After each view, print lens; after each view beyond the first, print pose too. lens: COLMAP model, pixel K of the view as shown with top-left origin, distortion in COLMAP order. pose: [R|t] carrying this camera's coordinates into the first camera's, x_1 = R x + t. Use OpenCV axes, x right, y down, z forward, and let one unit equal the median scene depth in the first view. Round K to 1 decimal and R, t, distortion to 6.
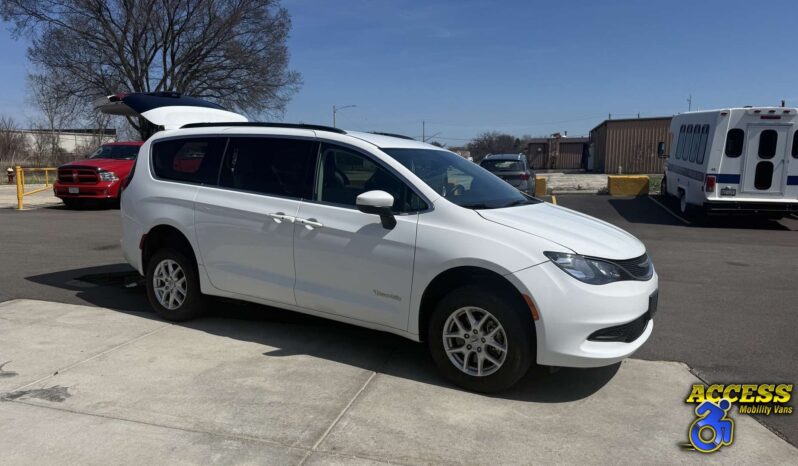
lens RADIAL K [[574.9, 0, 399.0], [0, 574.9, 233.0], [0, 0, 1]] dist [0.119986, -0.178995]
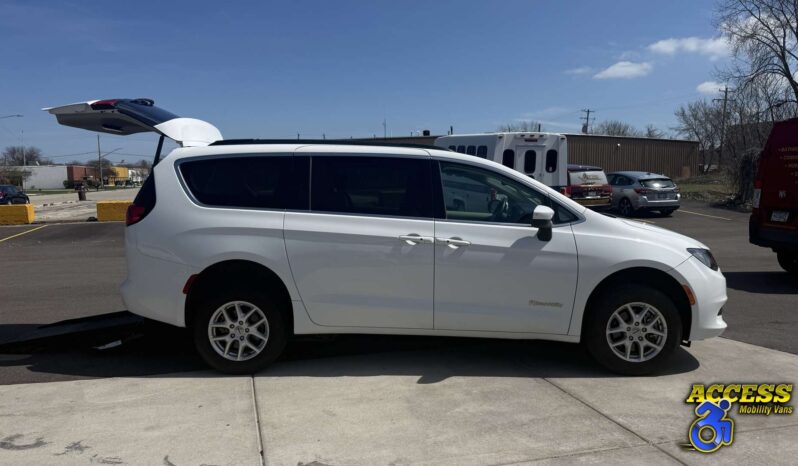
lens RADIAL K [[578.1, 0, 404.5], [0, 578.1, 229.3], [0, 0, 1]] dist [0.110423, -0.180868]
pose [[0.863795, -0.062200, 0.499989, -0.698419], [0.080179, 0.996675, -0.014532, -0.030238], [-0.497422, 0.052641, 0.865910, 0.175885]]
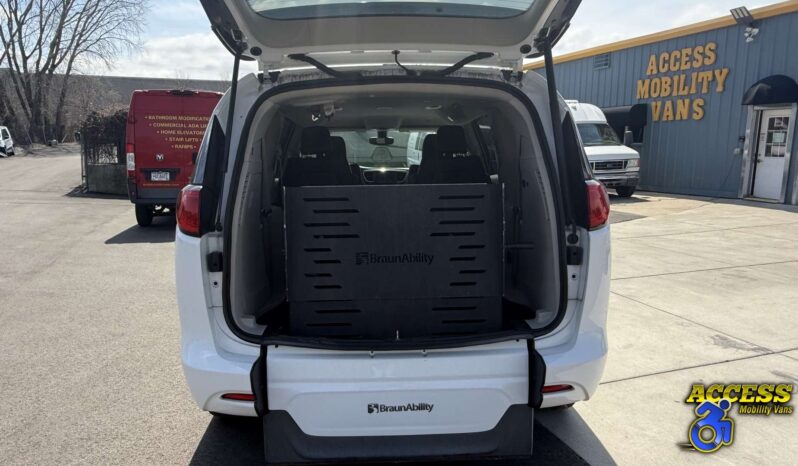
lens RADIAL K [[549.3, 0, 389.9], [0, 549.3, 230.2], [0, 0, 1]] dist [-0.001978, -0.002411]
pose [[-0.536483, -0.145063, 0.831350, -0.888980], [0.096211, 0.968179, 0.231025, -0.208366], [-0.838409, 0.203926, -0.505455, 1.659634]]
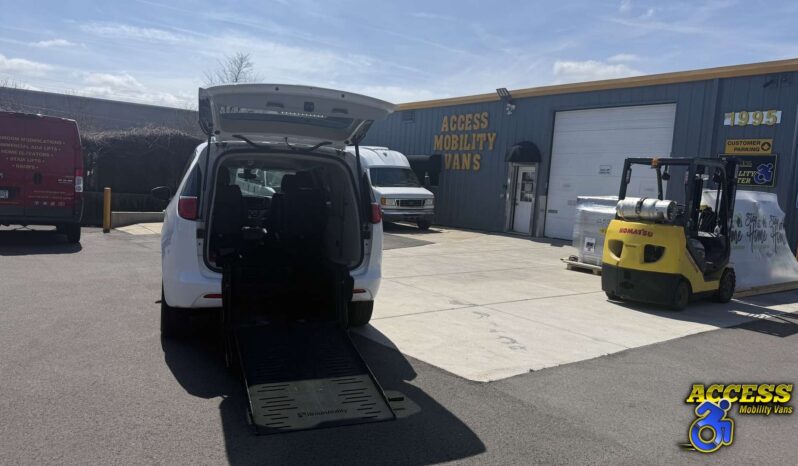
lens RADIAL K [[574.9, 0, 399.0], [0, 574.9, 233.0], [0, 0, 1]] dist [0.119986, -0.178995]
pose [[-0.781221, -0.110789, 0.614345, -1.320592], [0.010037, 0.981769, 0.189813, -0.279767], [-0.624174, 0.154452, -0.765867, 2.110766]]
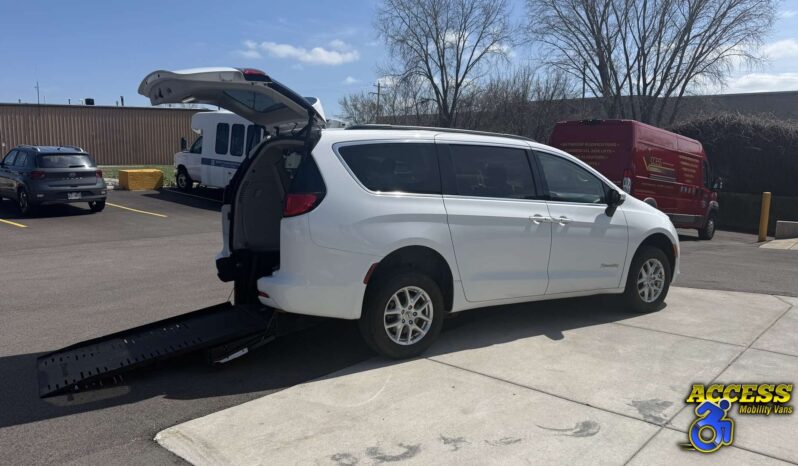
lens RADIAL K [[574.9, 0, 399.0], [0, 574.9, 233.0], [0, 0, 1]] dist [0.119986, -0.178995]
pose [[0.450854, -0.118162, 0.884742, -1.318674], [0.102174, 0.991516, 0.080356, -0.117113], [-0.886731, 0.054168, 0.459102, 0.728134]]
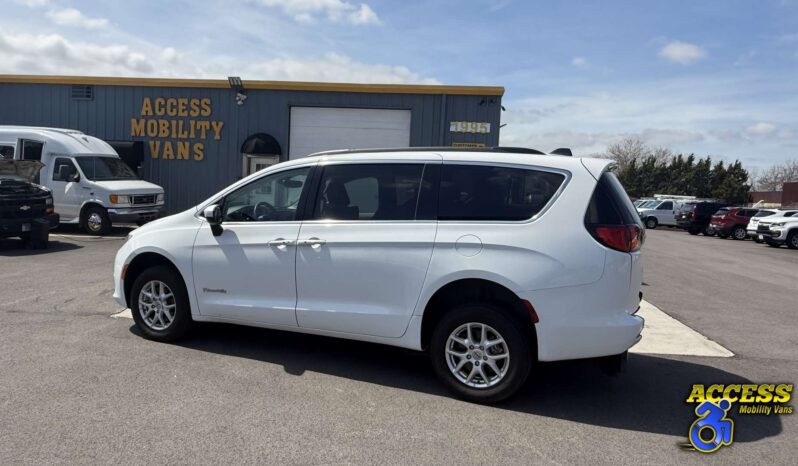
lens RADIAL K [[549.3, 0, 389.9], [0, 549.3, 230.2], [0, 0, 1]] dist [-0.001978, -0.002411]
pose [[-0.992296, -0.046085, -0.114999, -0.028764], [-0.068397, 0.977739, 0.198363, -0.288279], [0.103297, 0.204700, -0.973359, 2.292710]]
